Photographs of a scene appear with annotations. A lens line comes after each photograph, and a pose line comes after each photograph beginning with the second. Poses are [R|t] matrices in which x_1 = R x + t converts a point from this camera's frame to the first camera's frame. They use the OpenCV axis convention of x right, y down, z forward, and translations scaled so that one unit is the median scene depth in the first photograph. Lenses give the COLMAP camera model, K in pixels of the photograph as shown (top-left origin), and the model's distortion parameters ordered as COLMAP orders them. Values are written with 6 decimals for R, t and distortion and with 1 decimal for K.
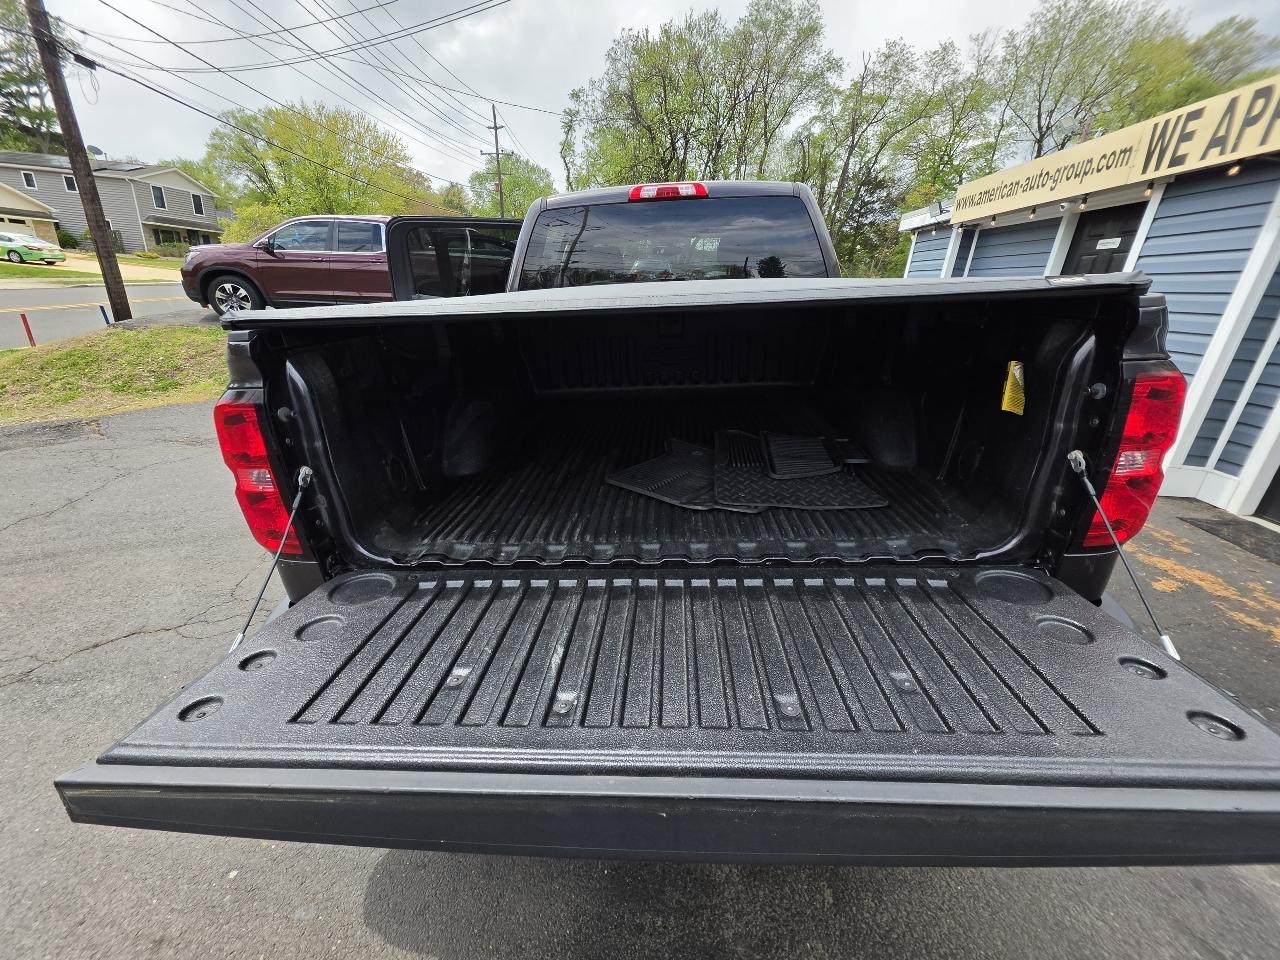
lens RADIAL K [[511.0, 0, 641.7], [0, 511.0, 474.7], [0, 0, 1]] dist [0.000938, 0.000029]
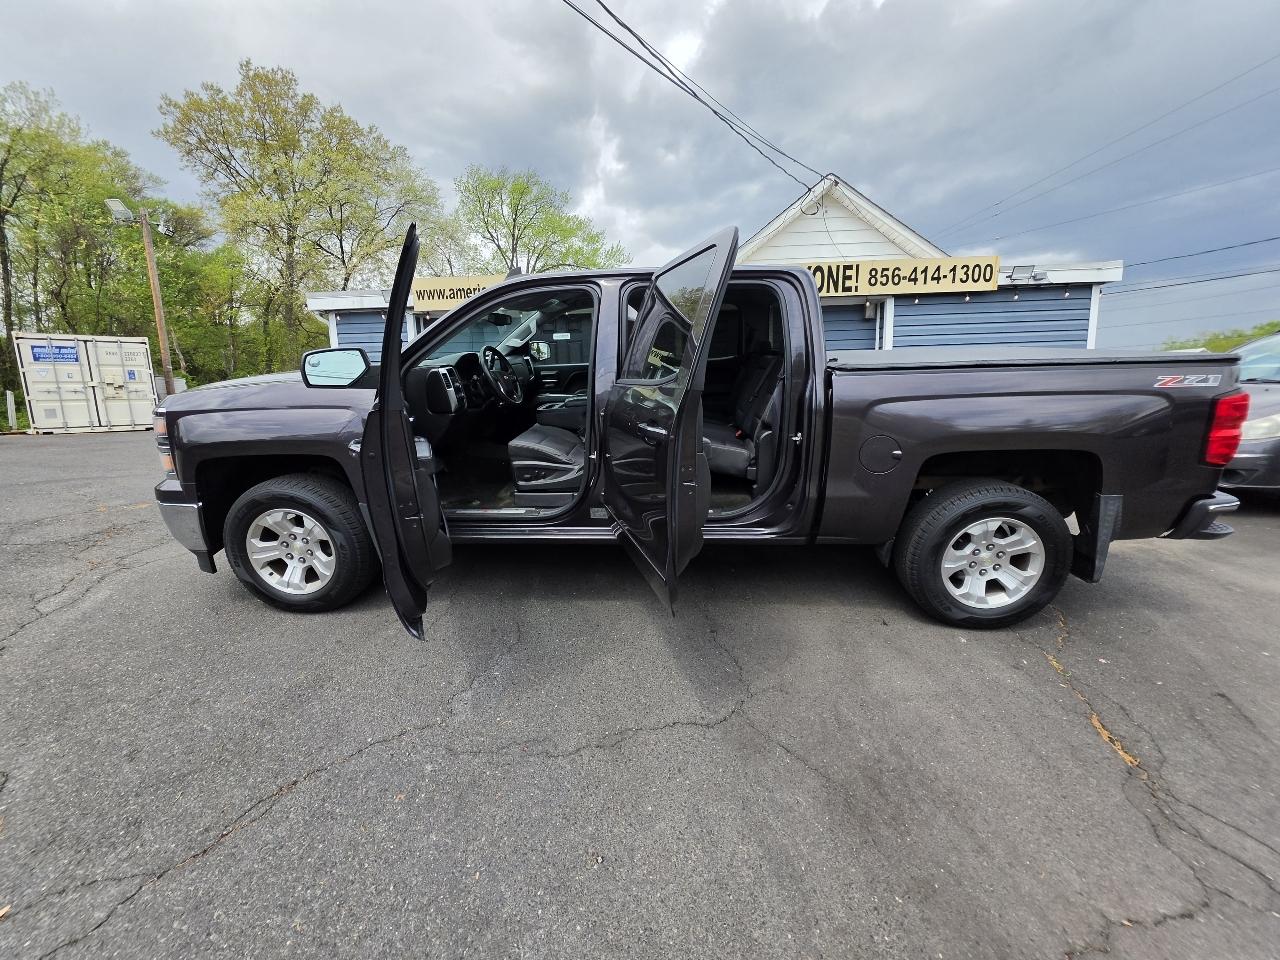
lens RADIAL K [[511.0, 0, 641.7], [0, 511.0, 474.7], [0, 0, 1]] dist [0.000938, 0.000029]
pose [[0.004834, -0.219918, 0.975506, -0.267816], [0.370384, 0.906530, 0.202533, -0.107612], [-0.928866, 0.360333, 0.085836, 0.291588]]
